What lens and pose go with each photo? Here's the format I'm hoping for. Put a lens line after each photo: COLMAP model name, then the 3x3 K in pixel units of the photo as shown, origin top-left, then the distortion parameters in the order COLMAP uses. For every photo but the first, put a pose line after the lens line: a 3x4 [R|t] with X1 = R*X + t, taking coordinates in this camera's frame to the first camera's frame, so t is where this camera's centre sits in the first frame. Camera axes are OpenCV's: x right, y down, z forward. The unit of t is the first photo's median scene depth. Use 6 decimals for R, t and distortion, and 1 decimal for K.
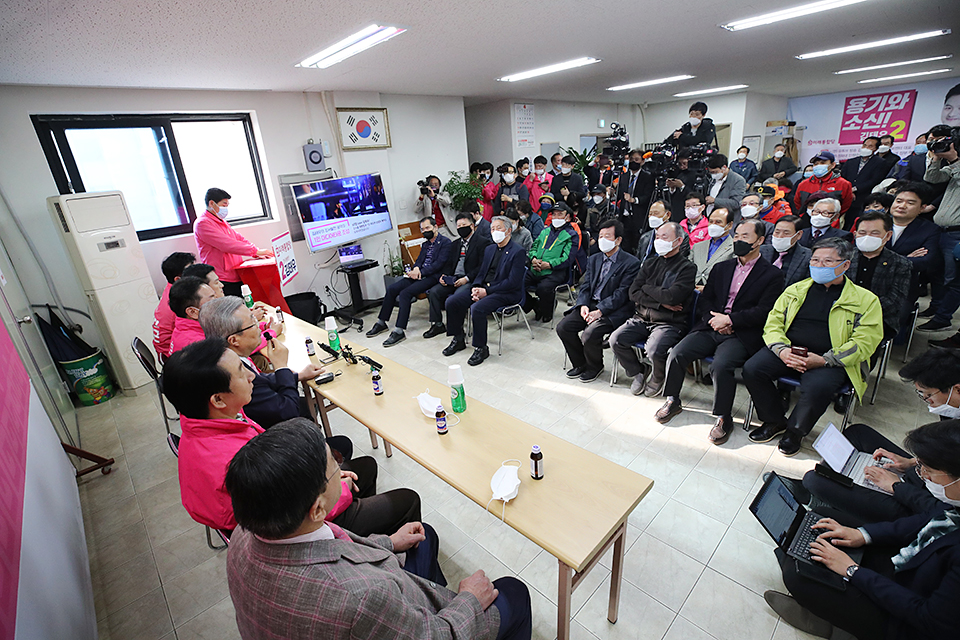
lens RADIAL K [[443.5, 0, 481.7], [0, 443.5, 316.9], [0, 0, 1]] dist [-0.041523, 0.012133]
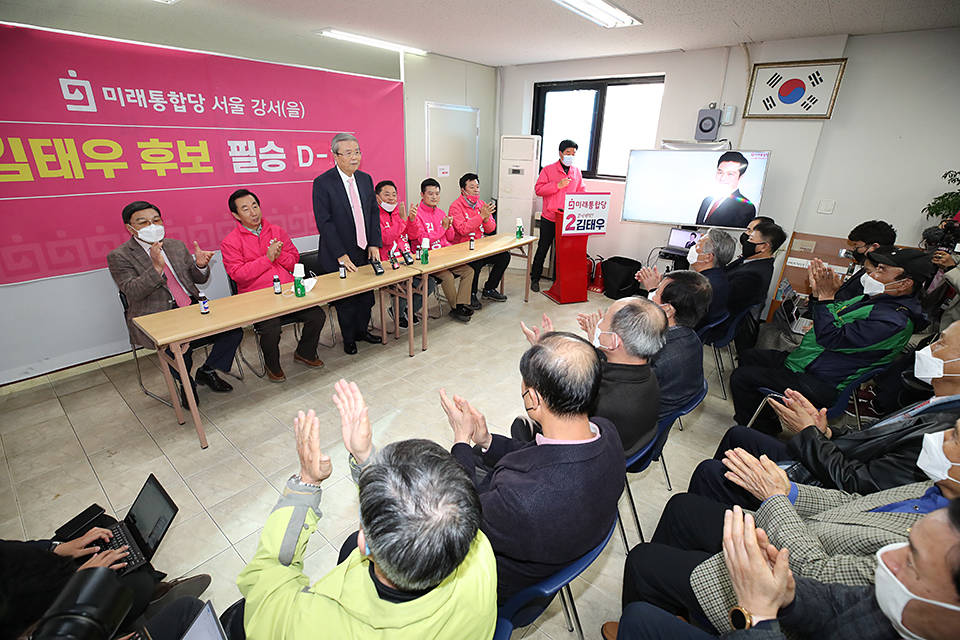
lens RADIAL K [[443.5, 0, 481.7], [0, 443.5, 316.9], [0, 0, 1]] dist [-0.041523, 0.012133]
pose [[0.096367, 0.444171, -0.890744, 0.553377], [-0.369751, 0.846846, 0.382279, -0.214268], [0.924120, 0.292514, 0.245841, 0.504003]]
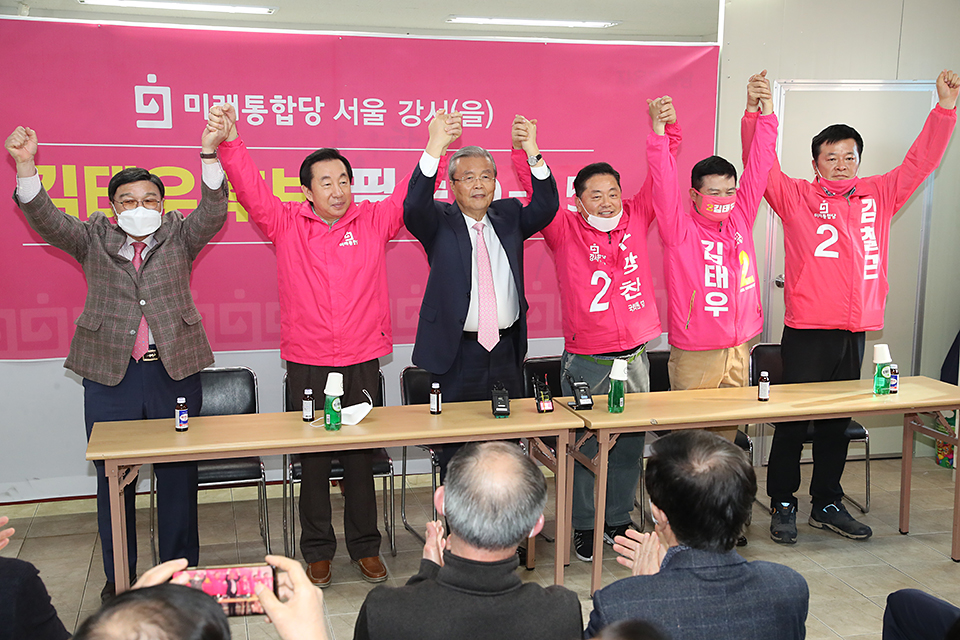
lens RADIAL K [[1136.5, 0, 482.5], [0, 1136.5, 324.8], [0, 0, 1]] dist [0.117930, 0.025211]
pose [[-0.502724, 0.212640, -0.837886, 0.651877], [-0.258415, 0.887985, 0.380401, -0.357822], [0.824918, 0.407759, -0.391462, 0.825158]]
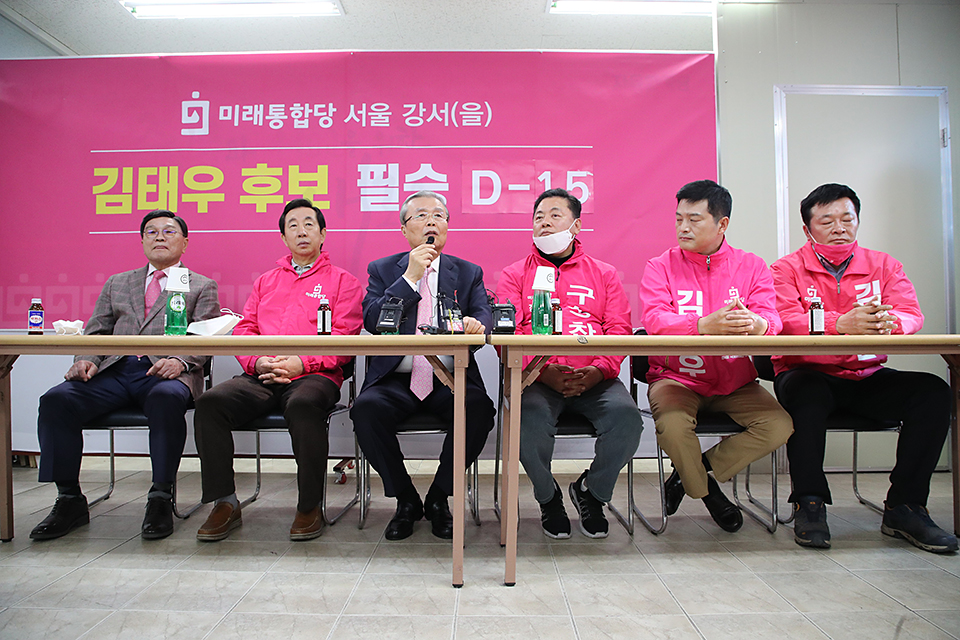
lens RADIAL K [[639.3, 0, 477.9], [0, 639.3, 327.9], [0, 0, 1]] dist [-0.061341, 0.002481]
pose [[-0.709853, 0.064183, -0.701419, 0.131031], [-0.180985, 0.945782, 0.269705, -0.067428], [0.680700, 0.318397, -0.659750, 0.813630]]
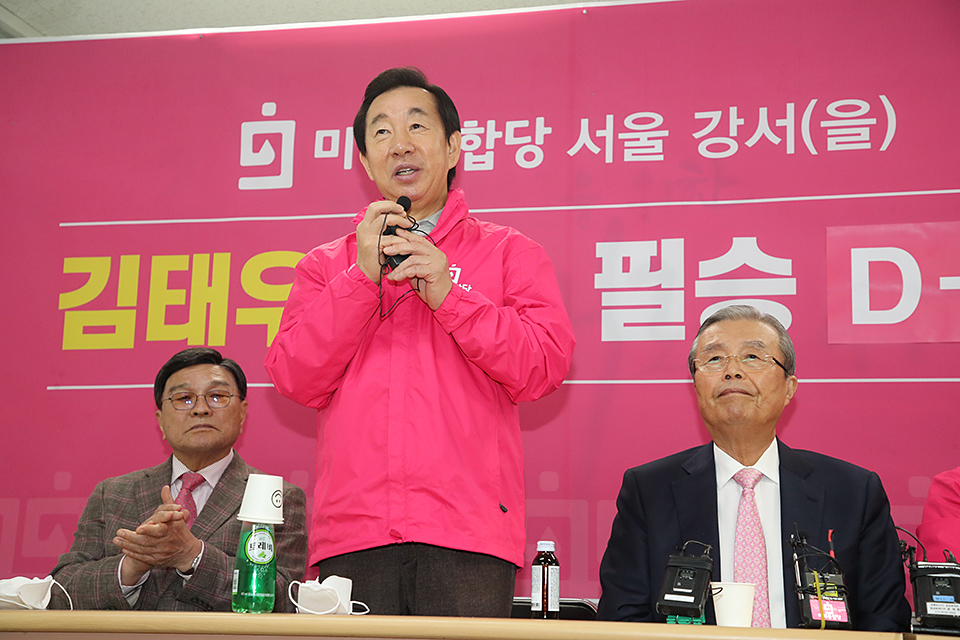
lens RADIAL K [[1540.5, 0, 473.6], [0, 1540.5, 320.8], [0, 0, 1]] dist [0.245940, -0.102096]
pose [[-0.856541, -0.042251, -0.514347, 0.186970], [-0.134487, 0.980481, 0.143420, -0.091815], [0.498248, 0.192018, -0.845505, 0.857382]]
